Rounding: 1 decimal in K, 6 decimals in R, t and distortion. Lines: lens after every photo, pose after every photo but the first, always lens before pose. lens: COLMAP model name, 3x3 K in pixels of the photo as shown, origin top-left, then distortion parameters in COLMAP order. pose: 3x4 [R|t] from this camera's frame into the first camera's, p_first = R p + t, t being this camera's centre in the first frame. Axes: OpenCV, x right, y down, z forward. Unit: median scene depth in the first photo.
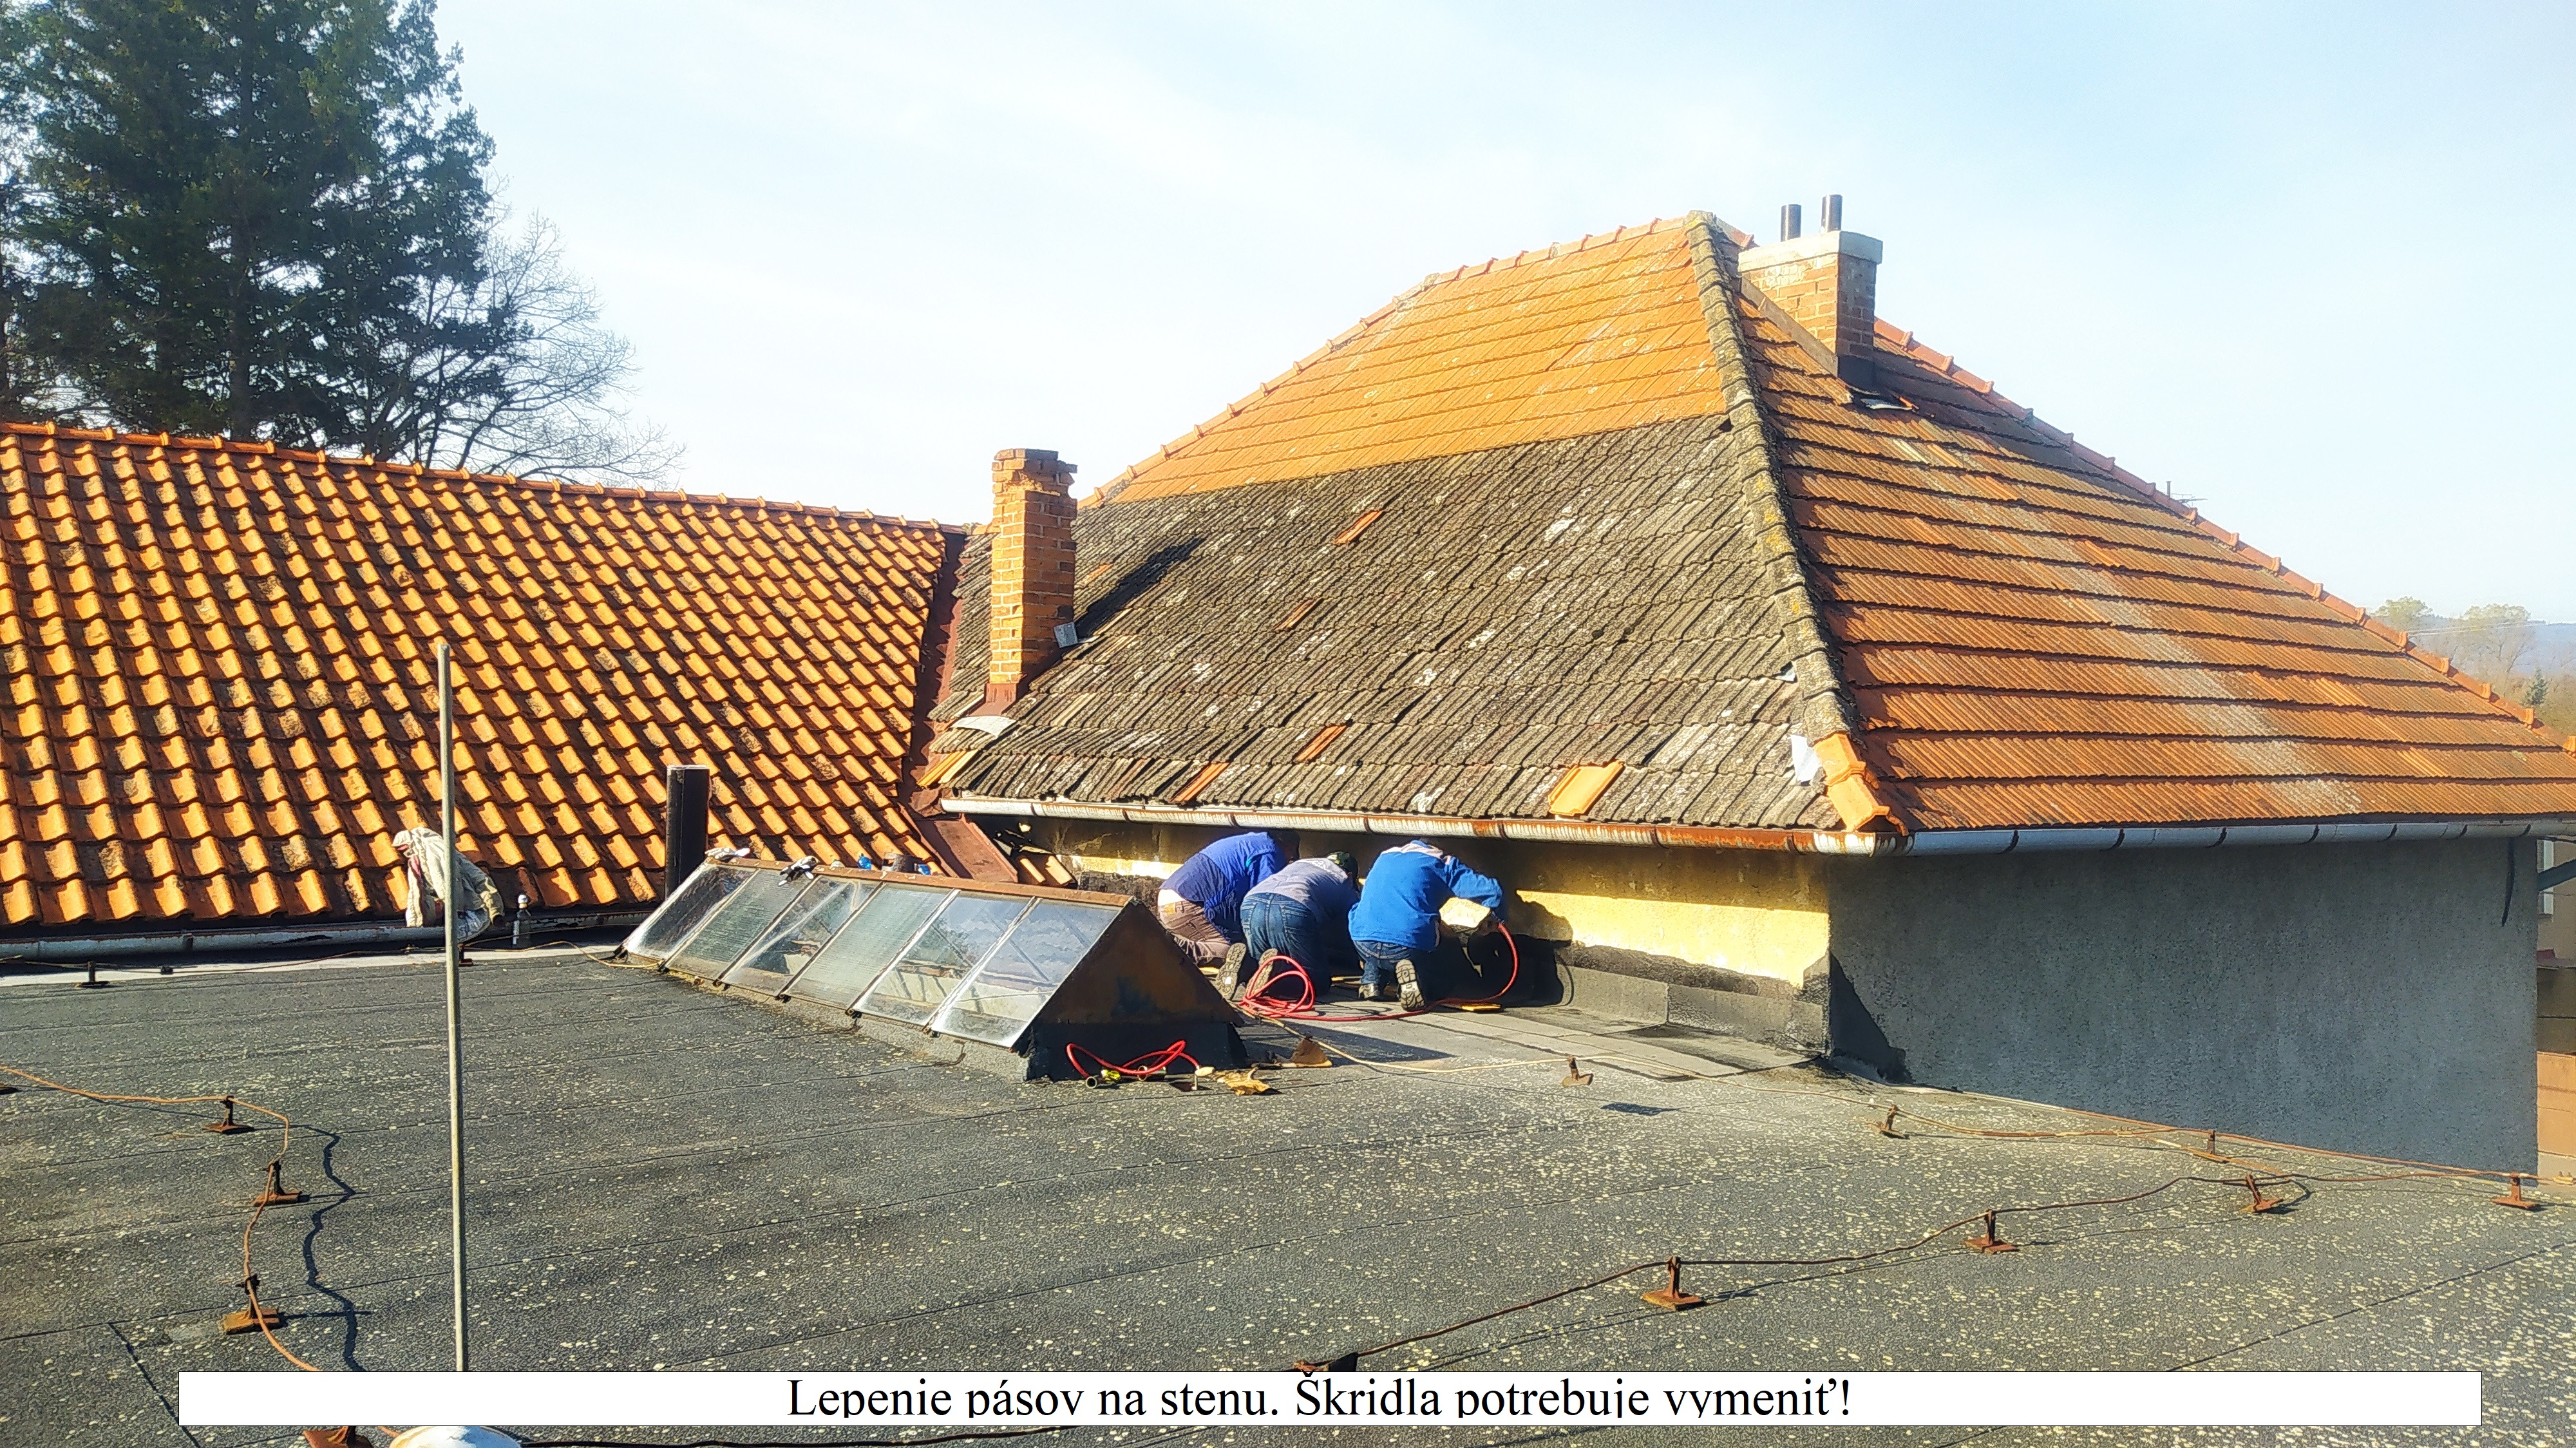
lens RADIAL K [[1934.7, 0, 1302.7], [0, 1934.7, 697.4], [0, 0, 1]] dist [0.102621, -0.148210]
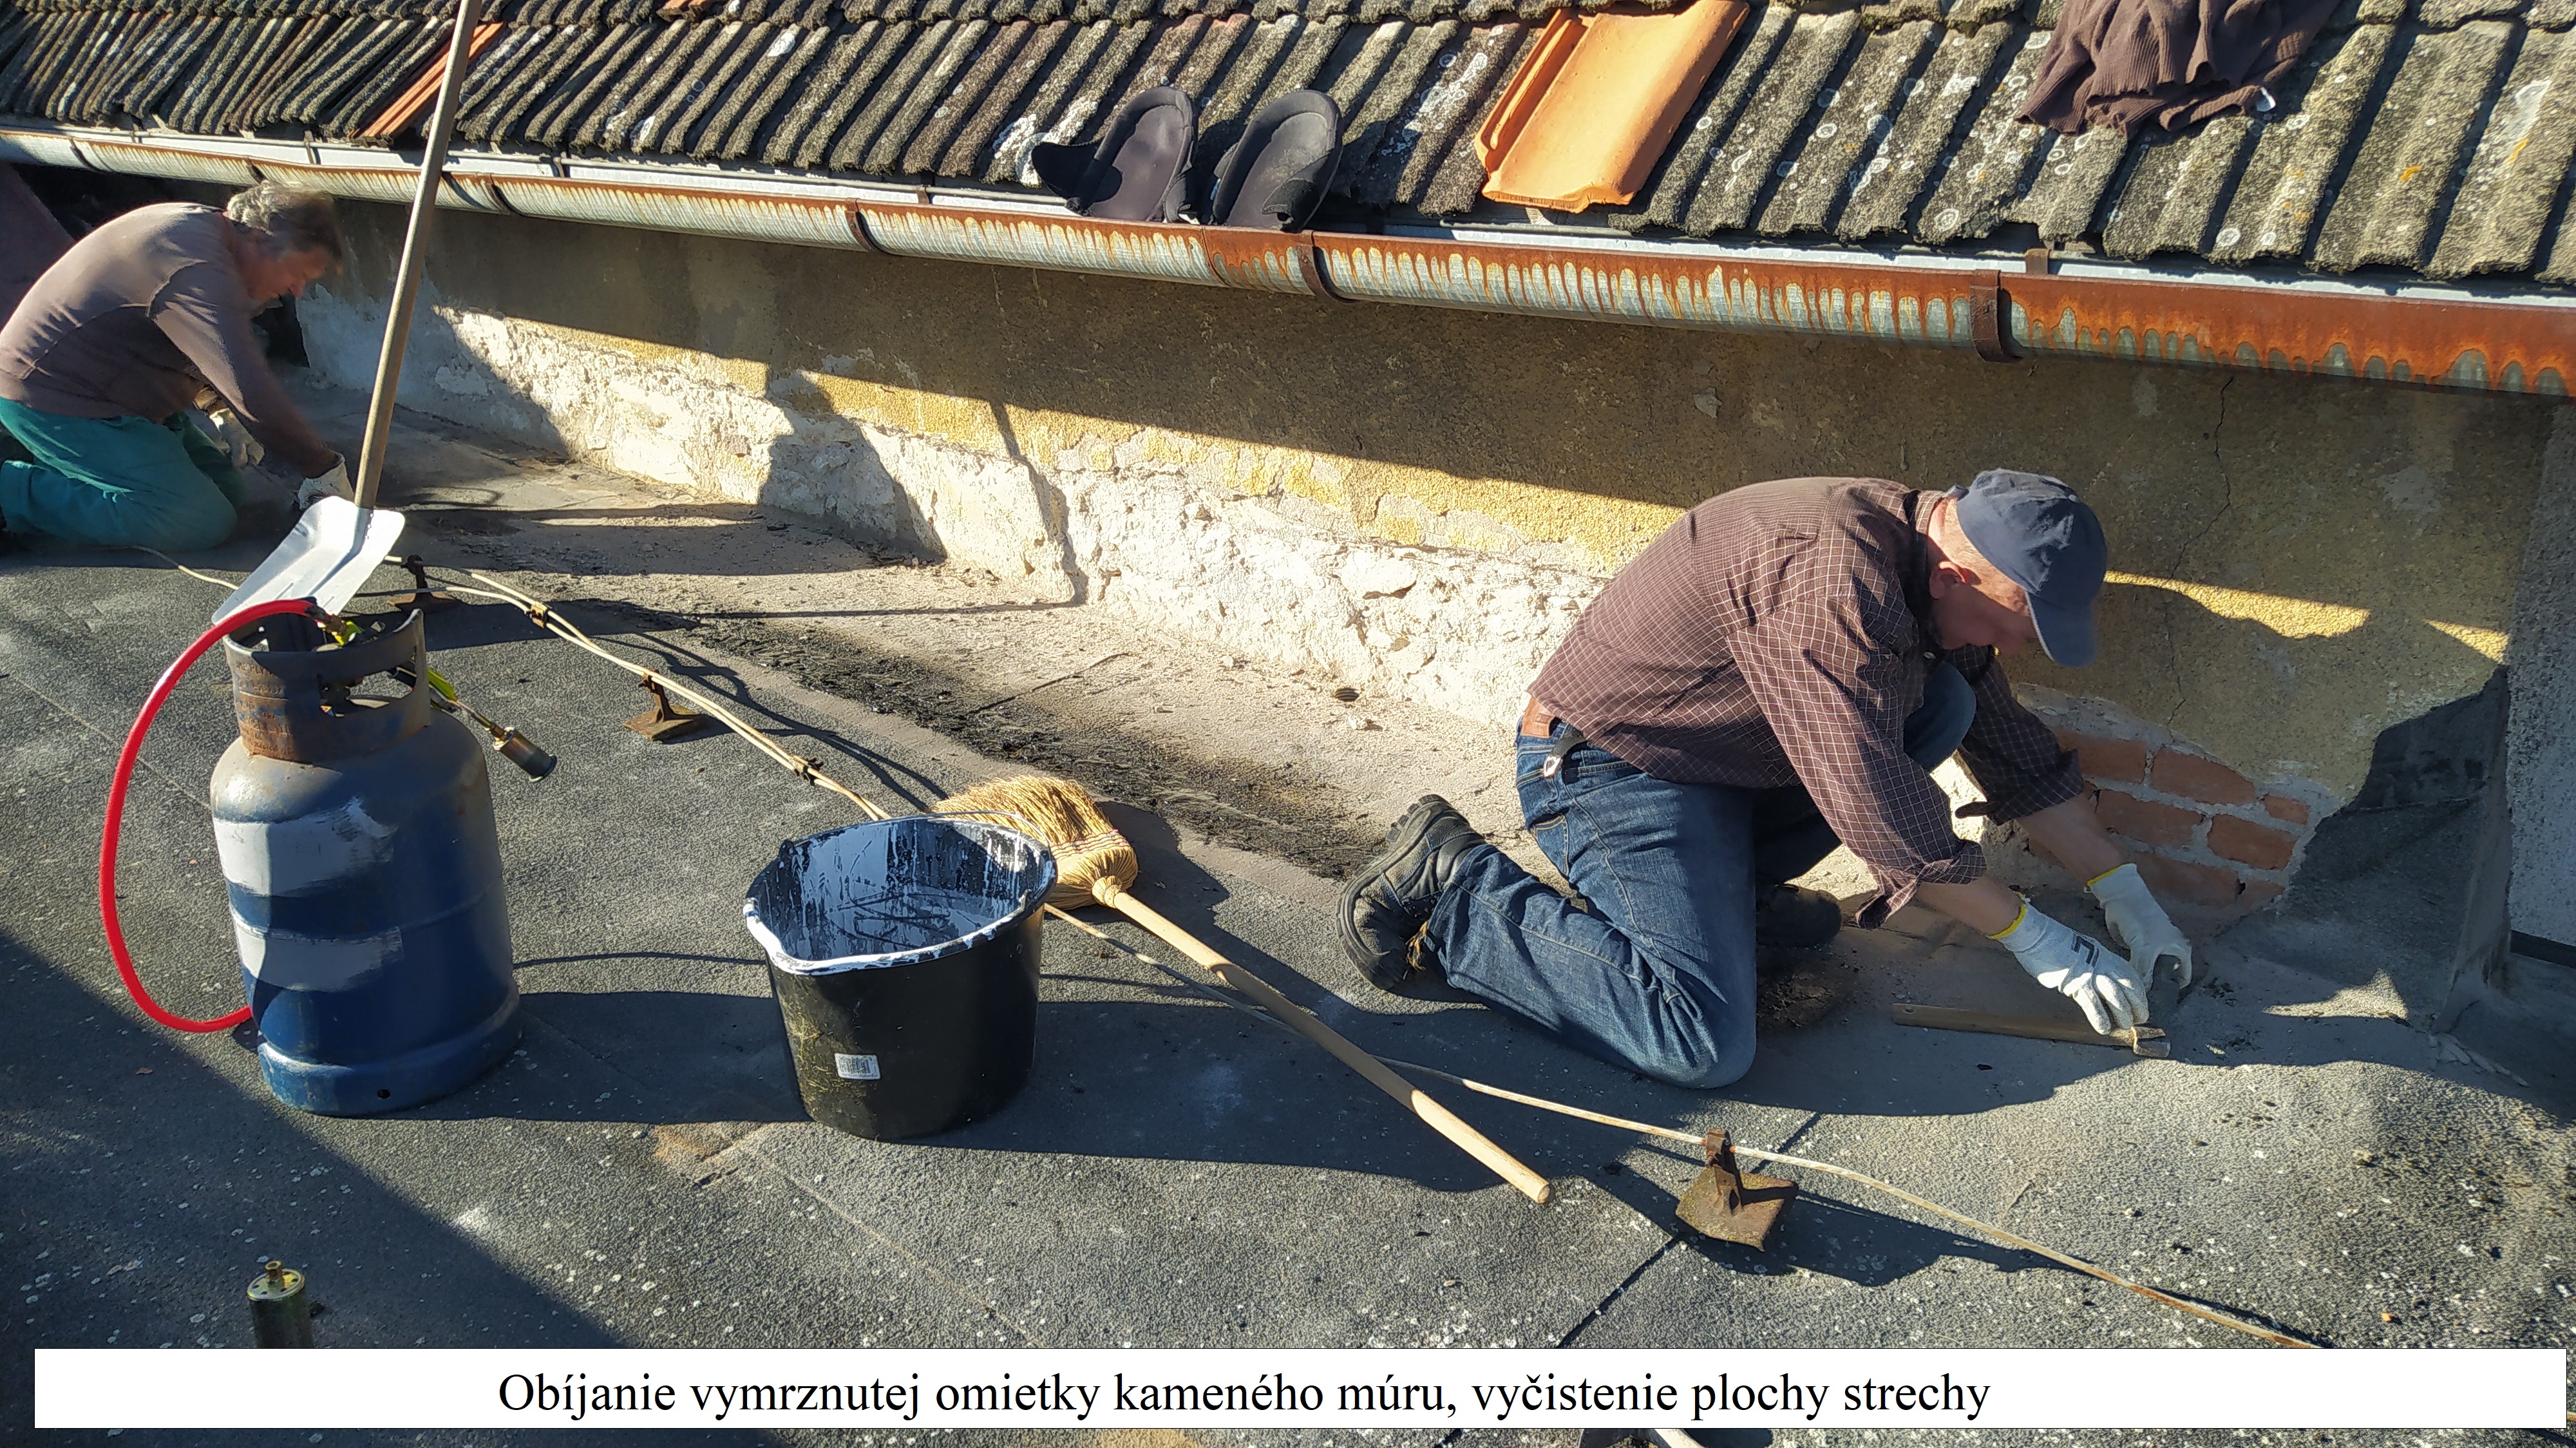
lens RADIAL K [[1934.7, 0, 1294.2], [0, 1934.7, 719.2], [0, 0, 1]] dist [0.102621, -0.148210]
pose [[0.983702, -0.092646, 0.154101, 0.035212], [0.026675, 0.922748, 0.384479, 0.014031], [-0.177817, -0.374102, 0.910181, 0.501743]]
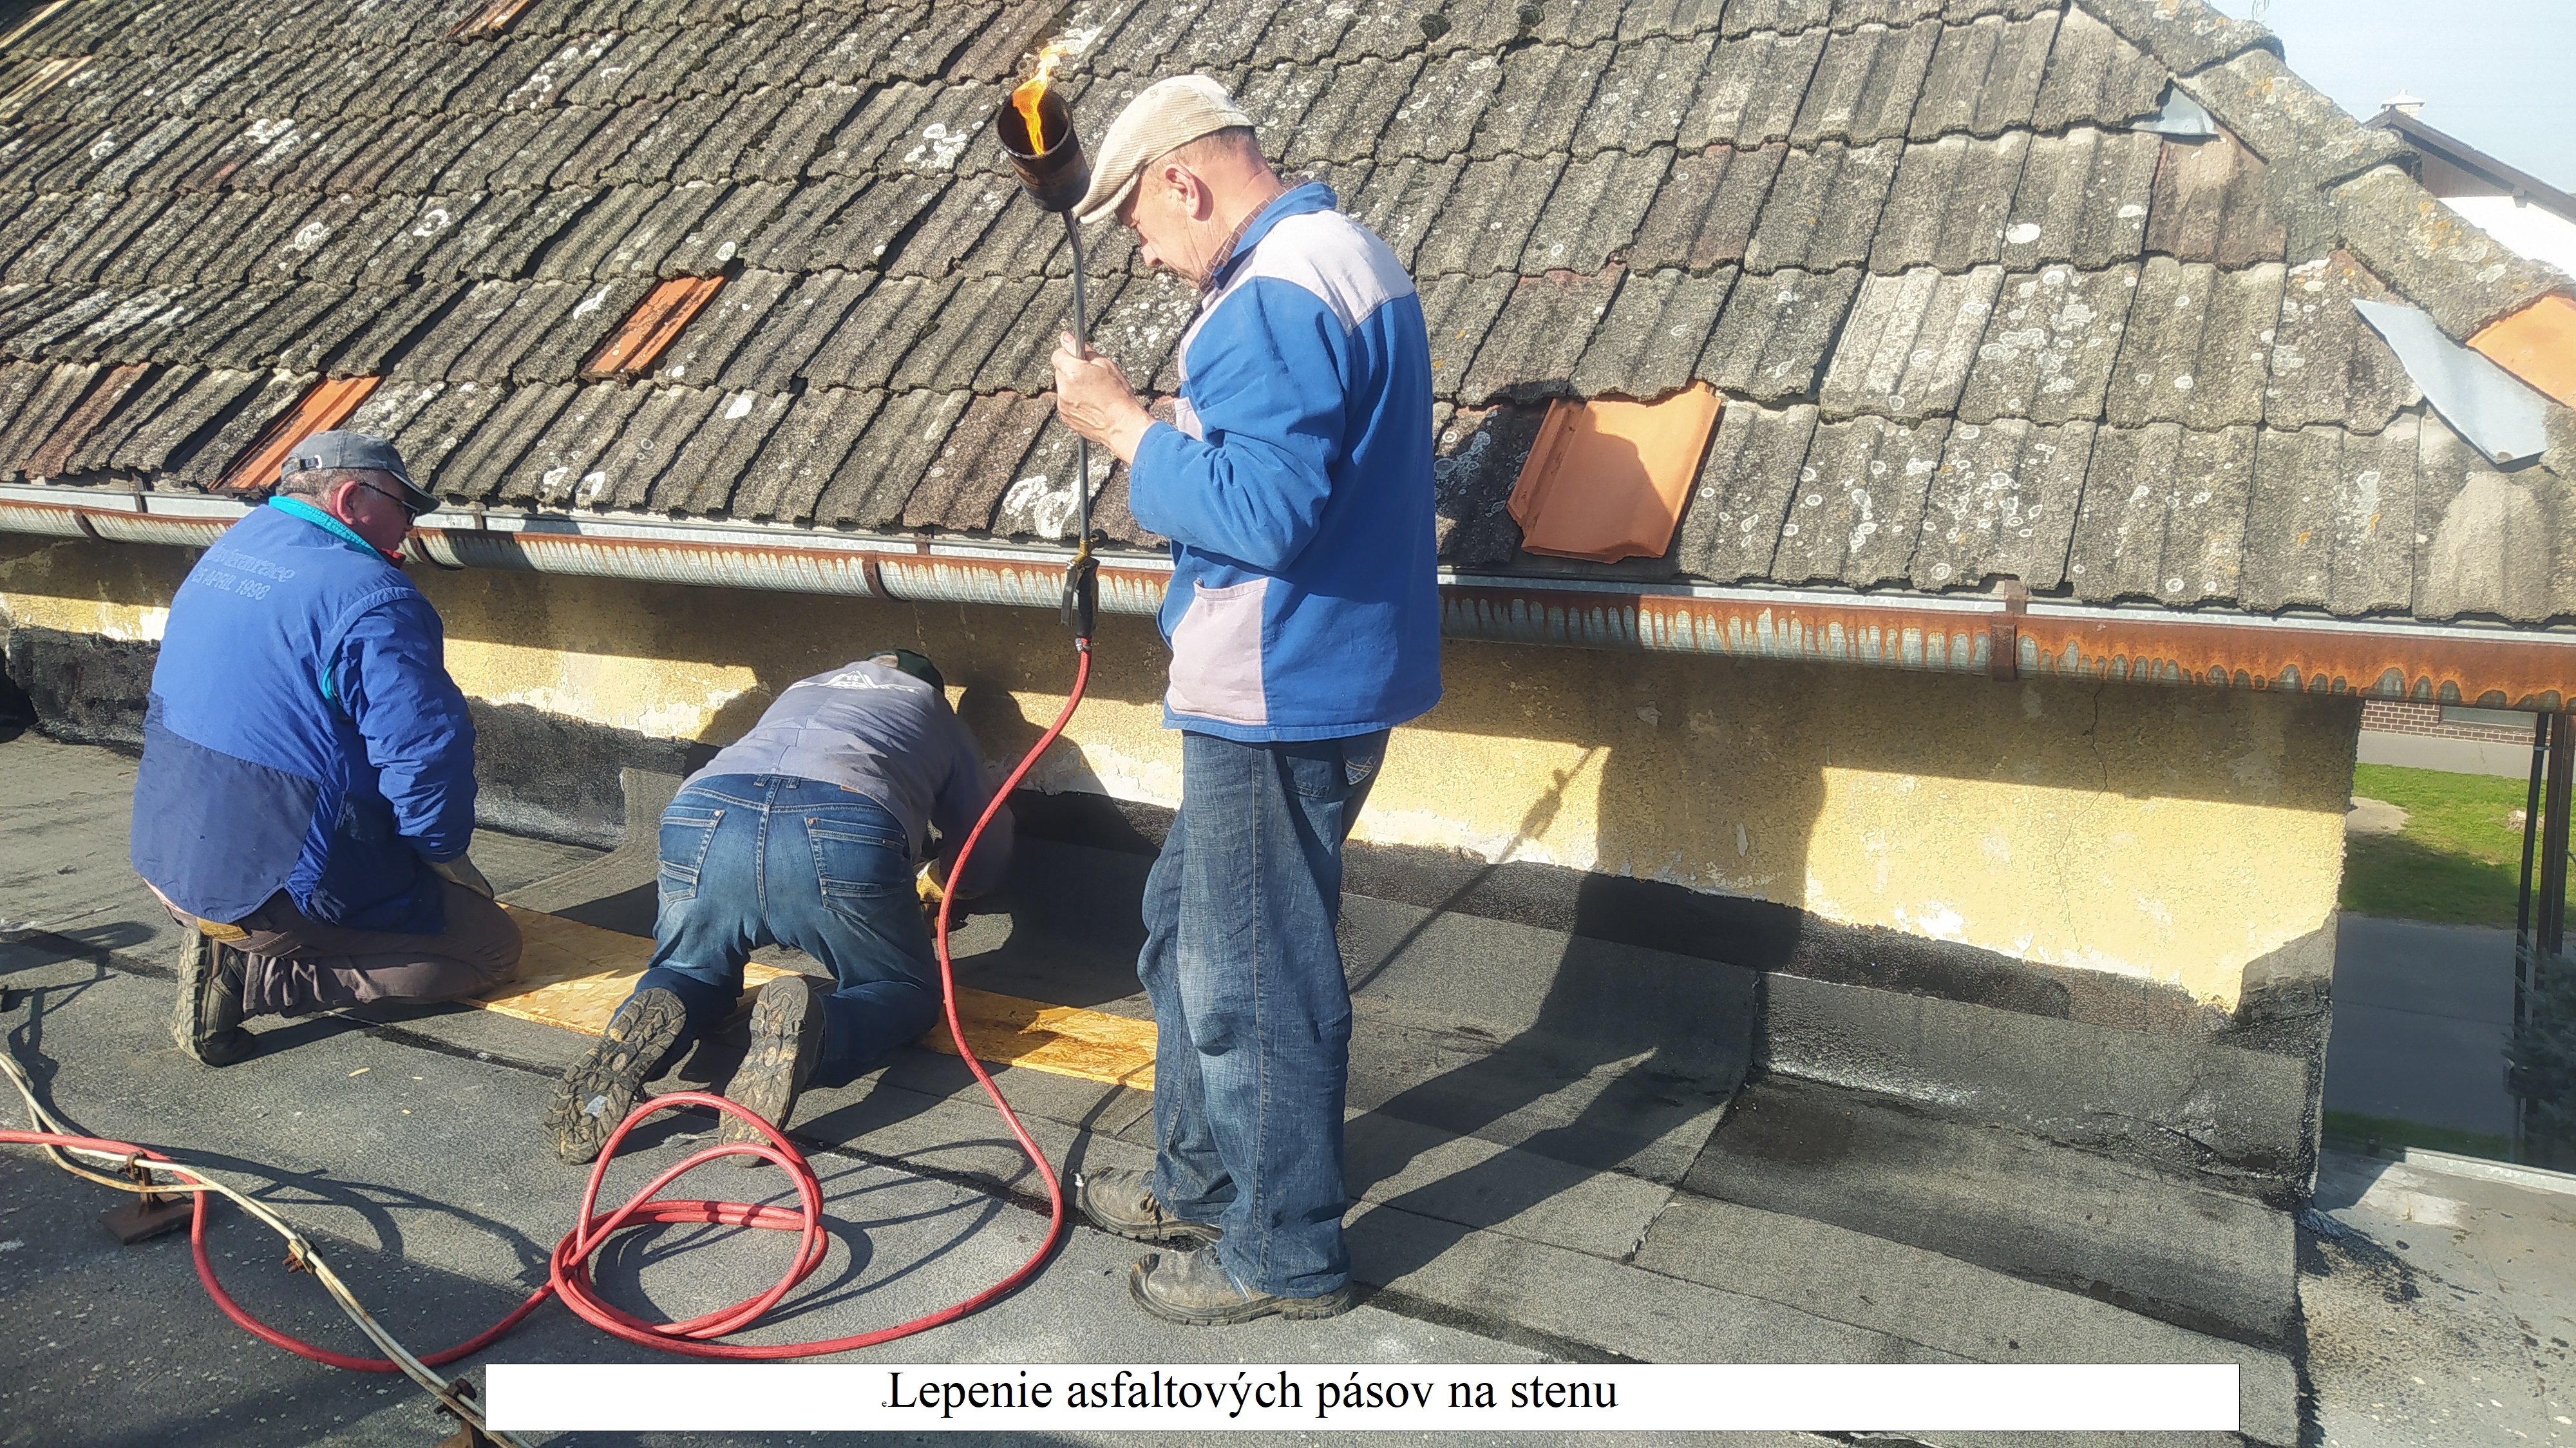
lens RADIAL K [[1934.7, 0, 1295.6], [0, 1934.7, 694.5], [0, 0, 1]] dist [0.102621, -0.148210]
pose [[0.915381, -0.092983, 0.391704, -0.026667], [0.000159, 0.973046, 0.230611, 0.005049], [-0.402589, -0.211035, 0.890722, 0.498266]]
